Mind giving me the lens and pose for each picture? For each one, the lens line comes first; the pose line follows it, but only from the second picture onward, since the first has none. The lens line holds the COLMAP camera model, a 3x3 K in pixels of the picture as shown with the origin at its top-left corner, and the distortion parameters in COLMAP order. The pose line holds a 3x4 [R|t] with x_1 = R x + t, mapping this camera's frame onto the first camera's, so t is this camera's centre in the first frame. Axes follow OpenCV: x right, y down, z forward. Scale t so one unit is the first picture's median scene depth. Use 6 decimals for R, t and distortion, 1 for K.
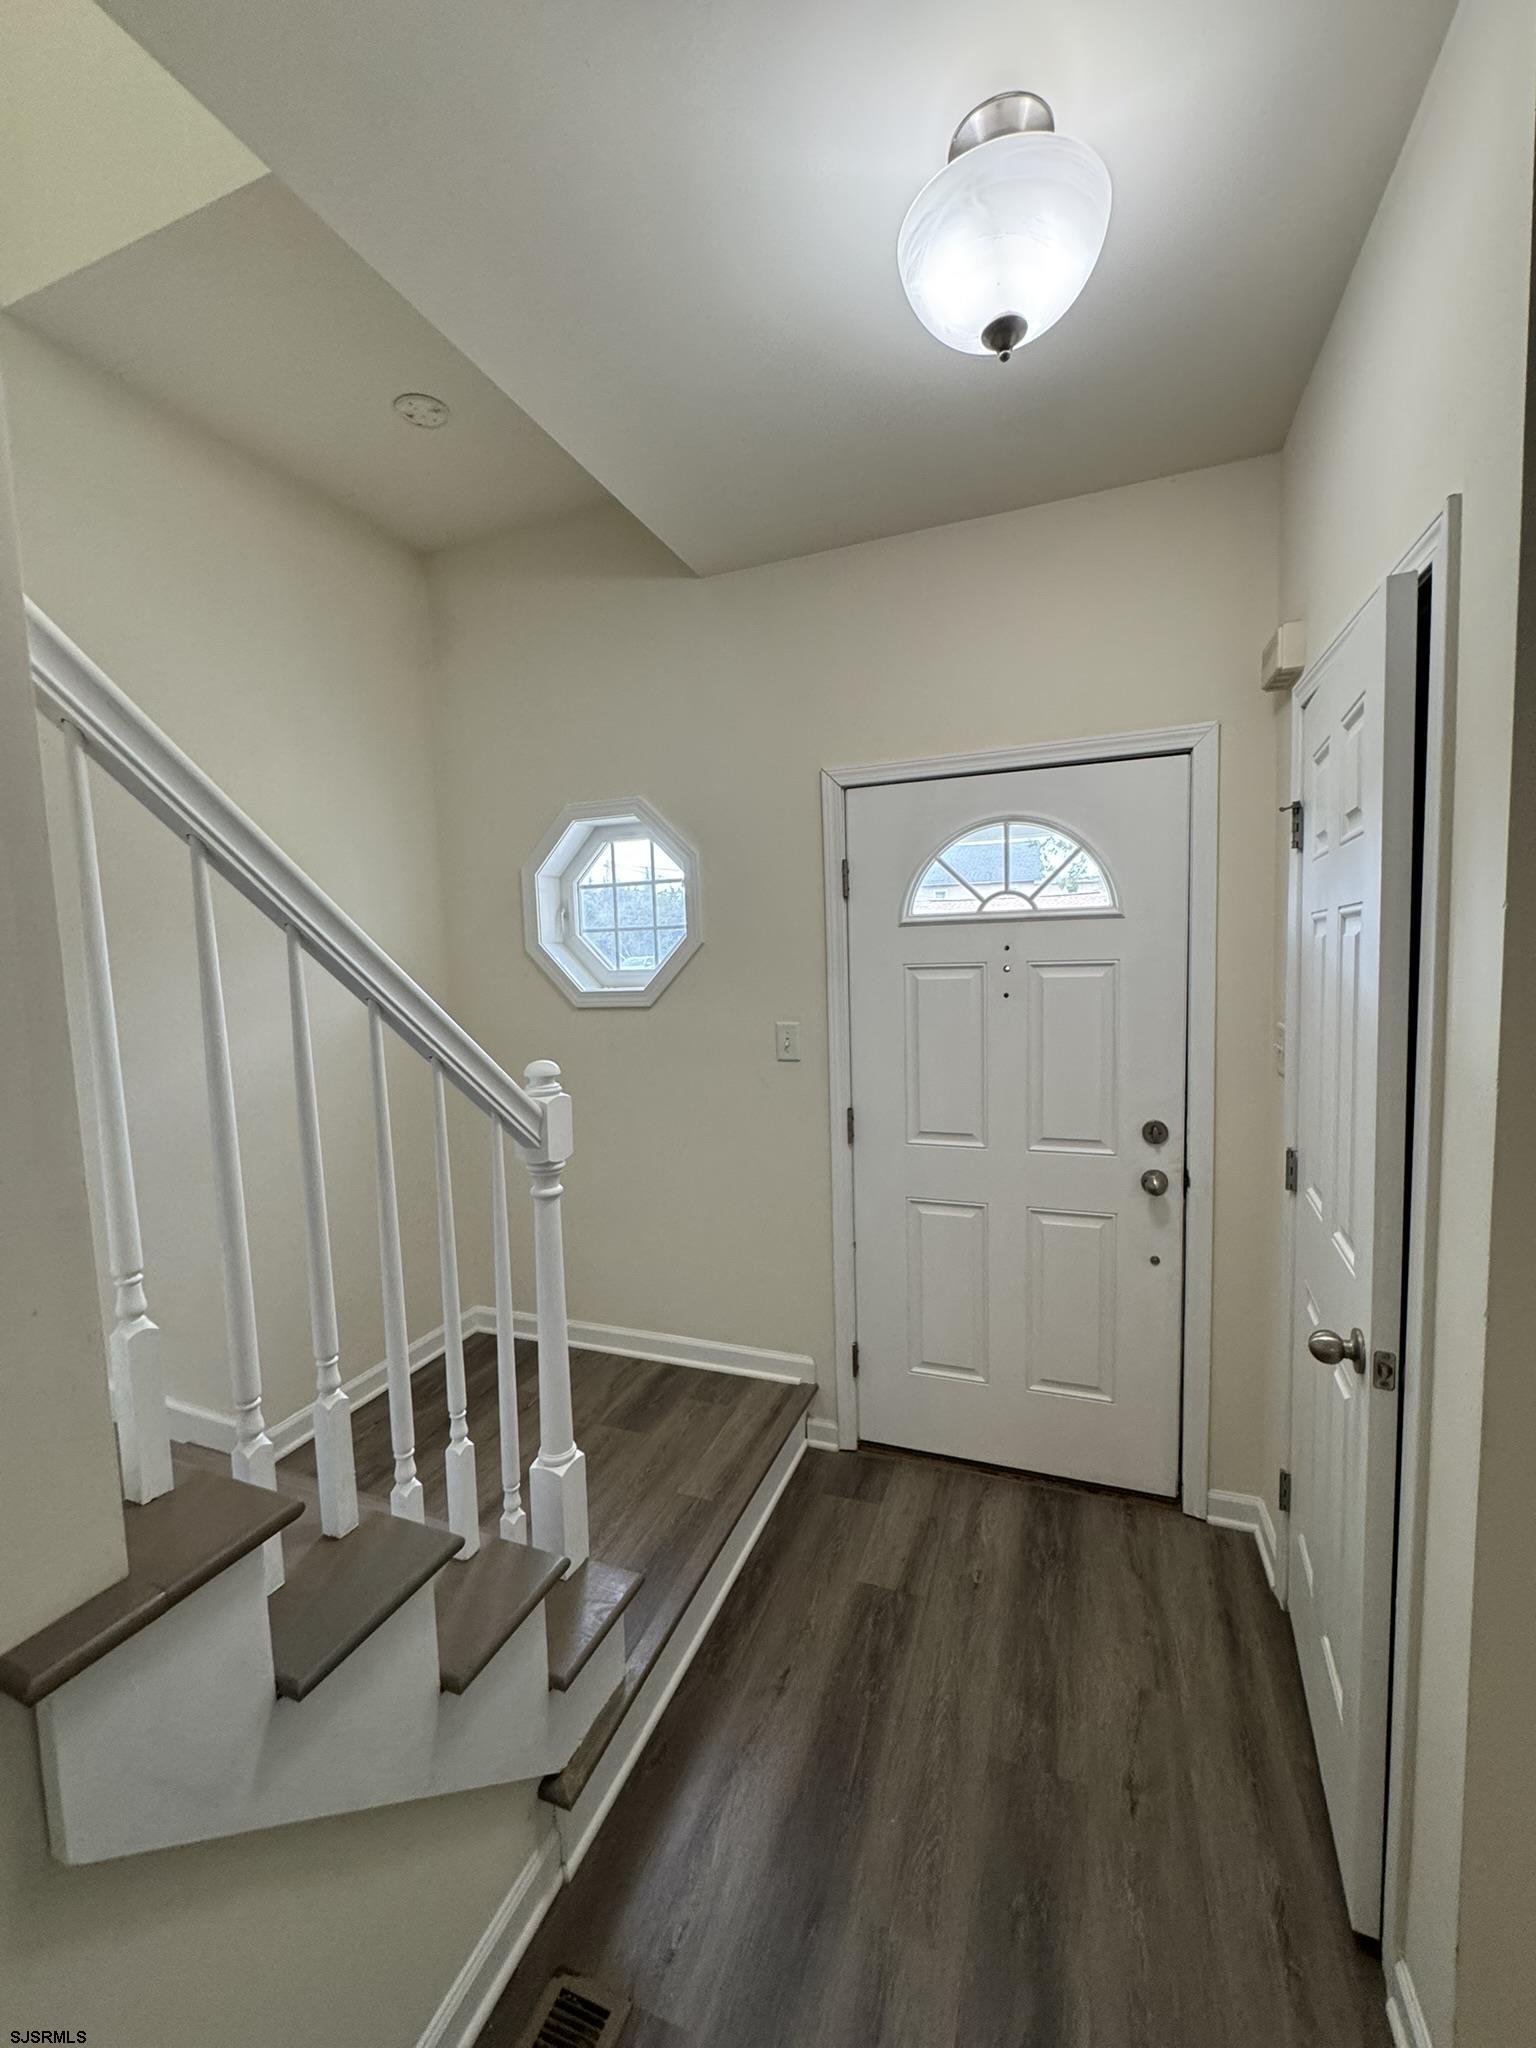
lens RADIAL K [[819.2, 0, 741.2], [0, 819.2, 1023.7], [0, 0, 1]] dist [-0.001263, -0.000026]
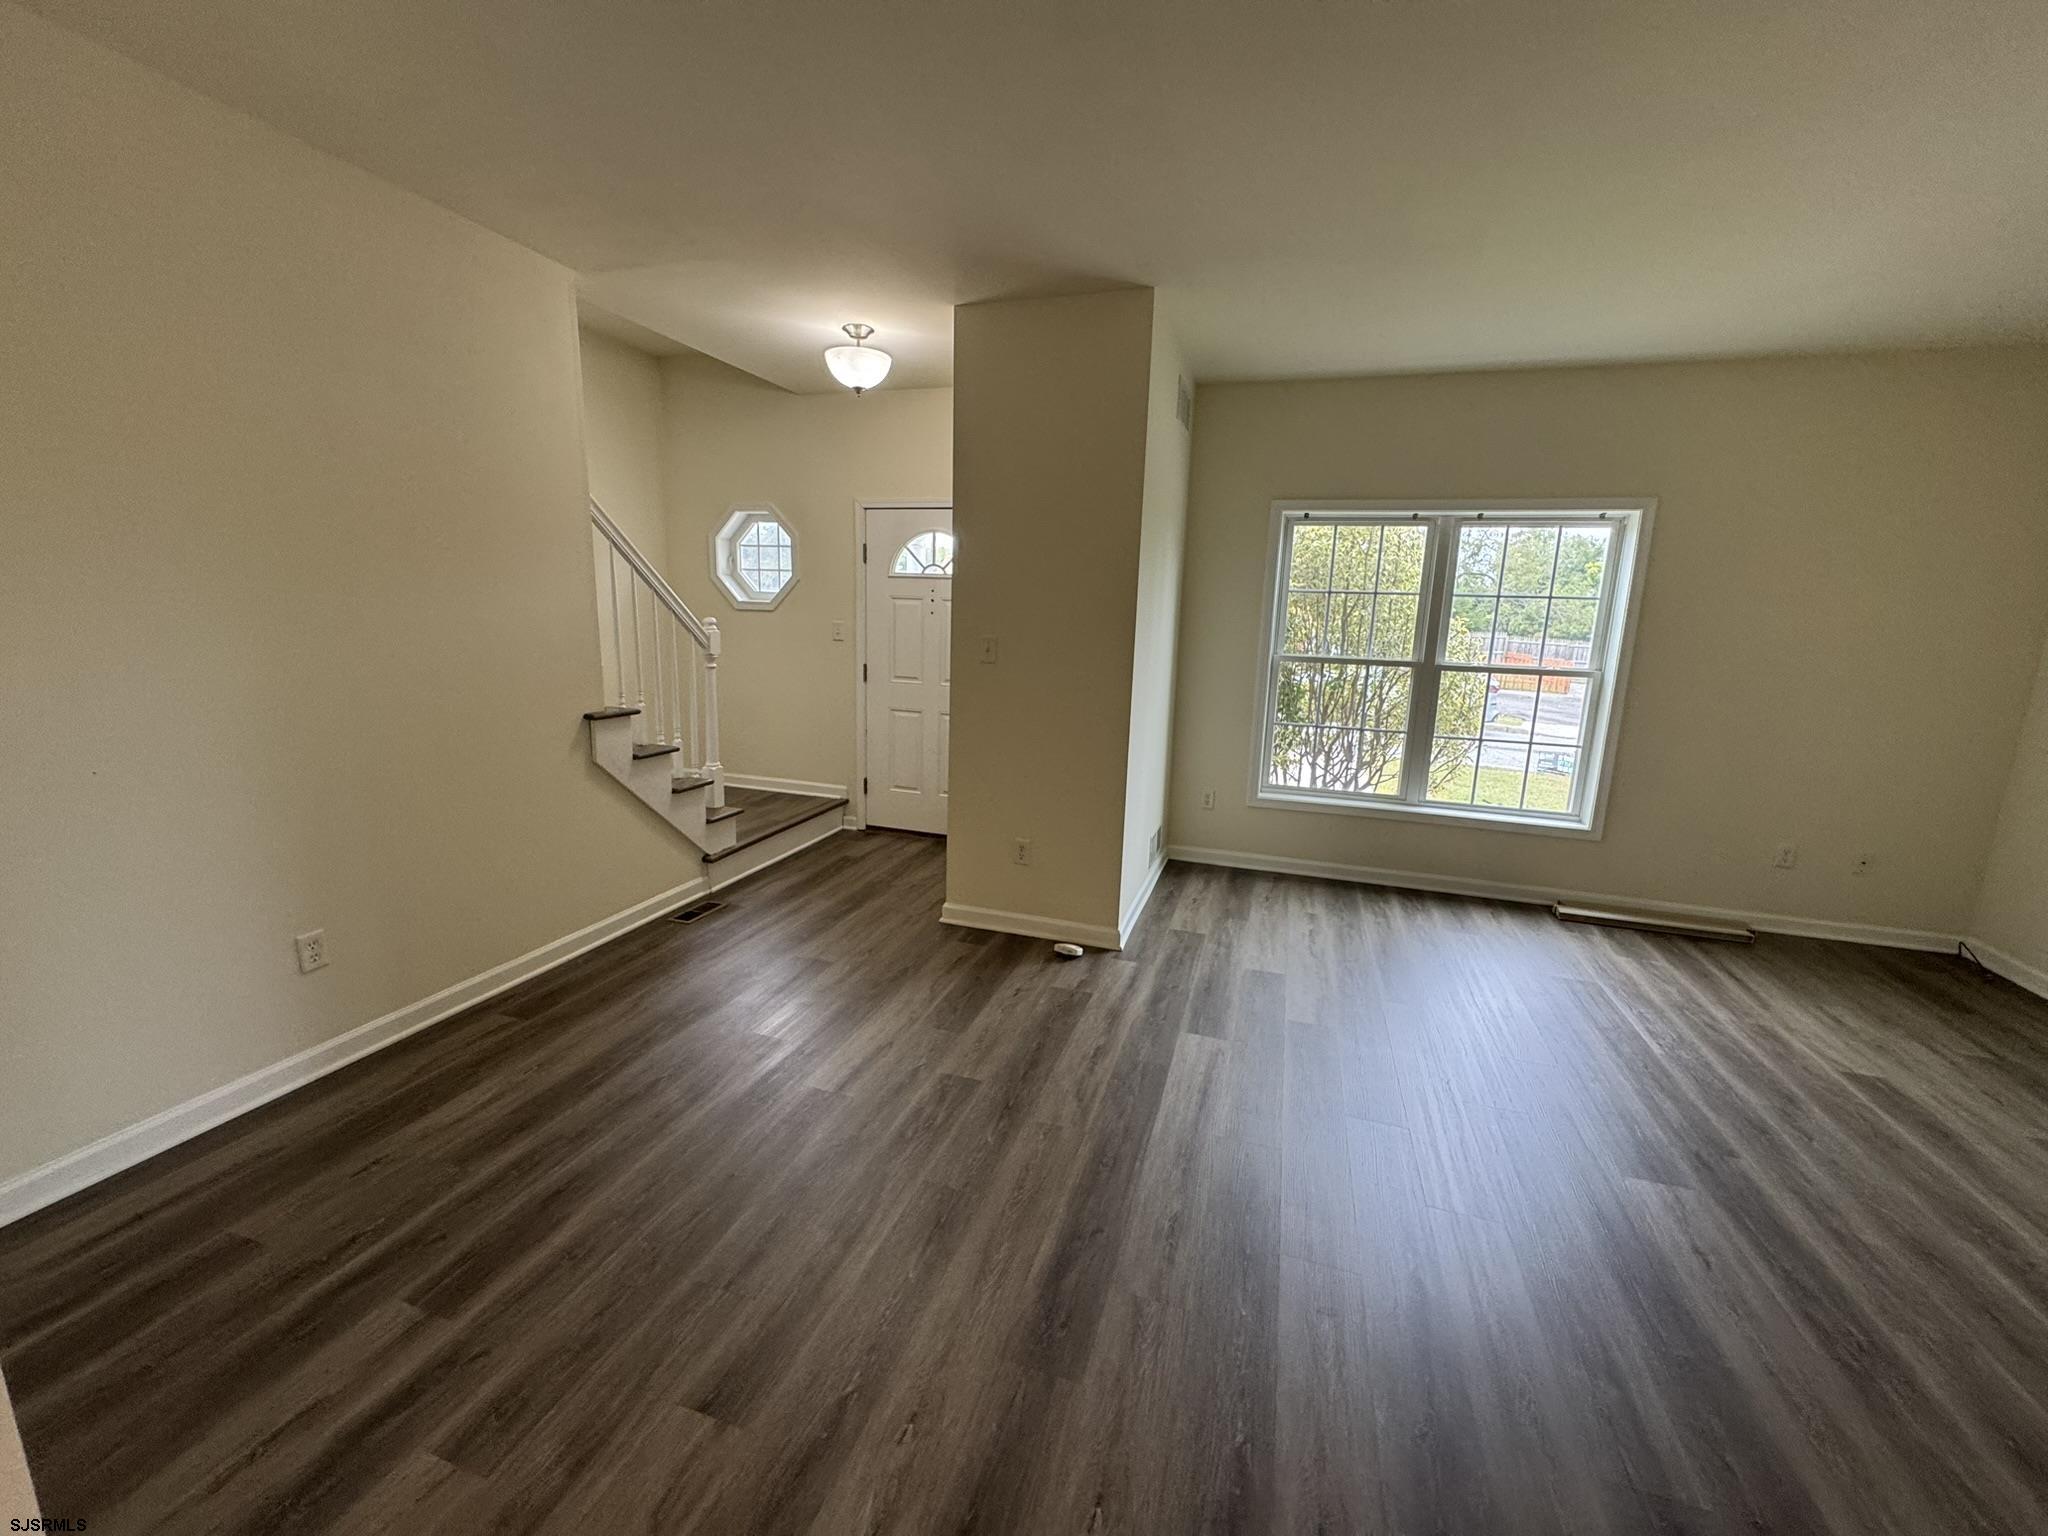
lens RADIAL K [[829.1, 0, 1003.8], [0, 829.1, 765.6], [0, 0, 1]] dist [0.000492, 0.000107]
pose [[0.996363, 0.051326, 0.068013, 0.343406], [-0.058519, 0.992387, 0.108372, 0.106239], [-0.061933, -0.111958, 0.991781, -1.118845]]
